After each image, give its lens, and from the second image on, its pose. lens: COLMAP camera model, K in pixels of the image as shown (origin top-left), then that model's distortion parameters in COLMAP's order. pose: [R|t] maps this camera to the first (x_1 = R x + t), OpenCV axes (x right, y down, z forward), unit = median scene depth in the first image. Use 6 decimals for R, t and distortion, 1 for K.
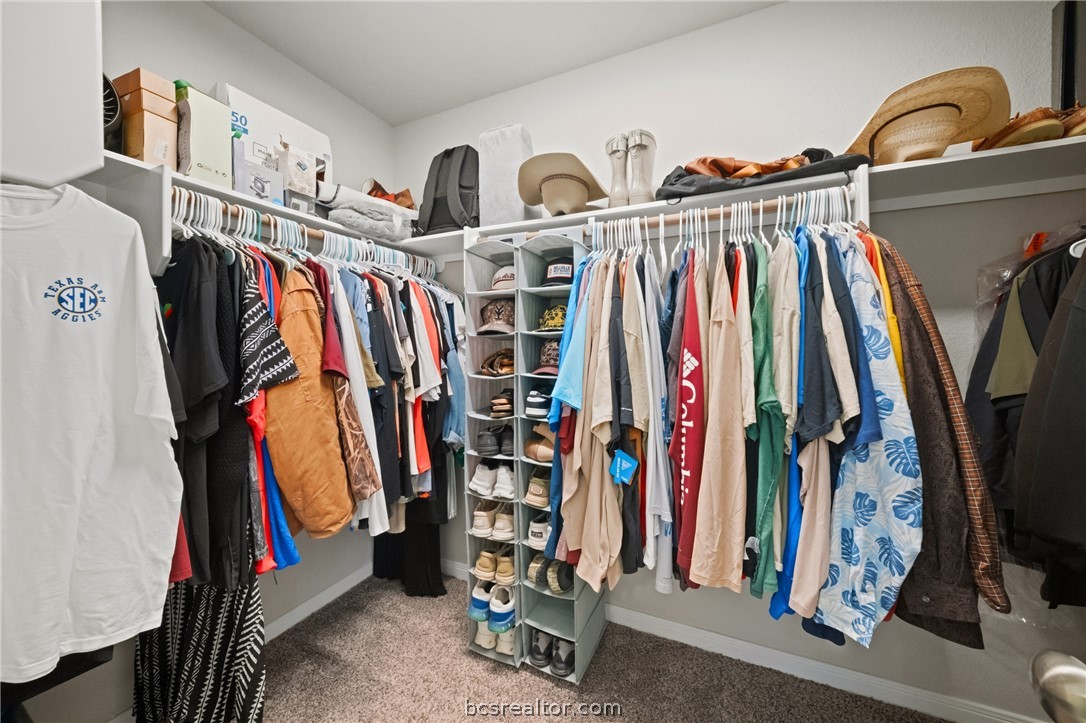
lens RADIAL K [[387.9, 0, 543.0], [0, 387.9, 361.5], [0, 0, 1]] dist [-0.001401, -0.000291]
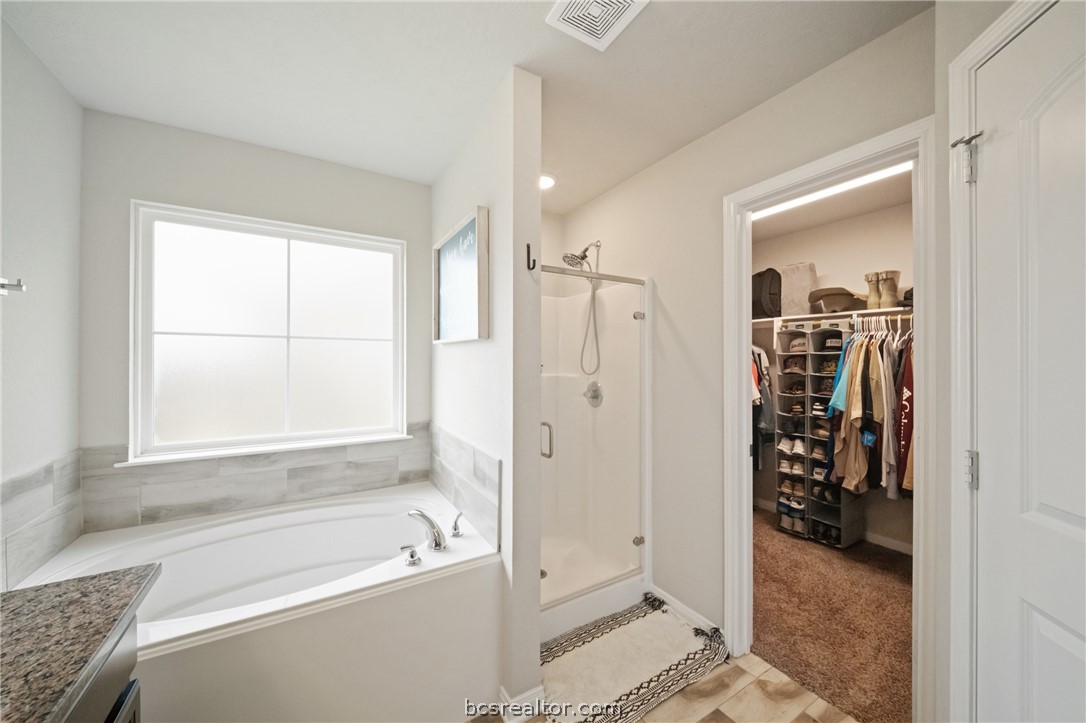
lens RADIAL K [[387.9, 0, 543.0], [0, 387.9, 361.5], [0, 0, 1]] dist [-0.001401, -0.000291]
pose [[0.825424, 0.009264, -0.564438, -0.065719], [-0.031651, 0.999052, -0.029888, -0.035377], [0.563626, 0.042535, 0.824934, -1.499900]]
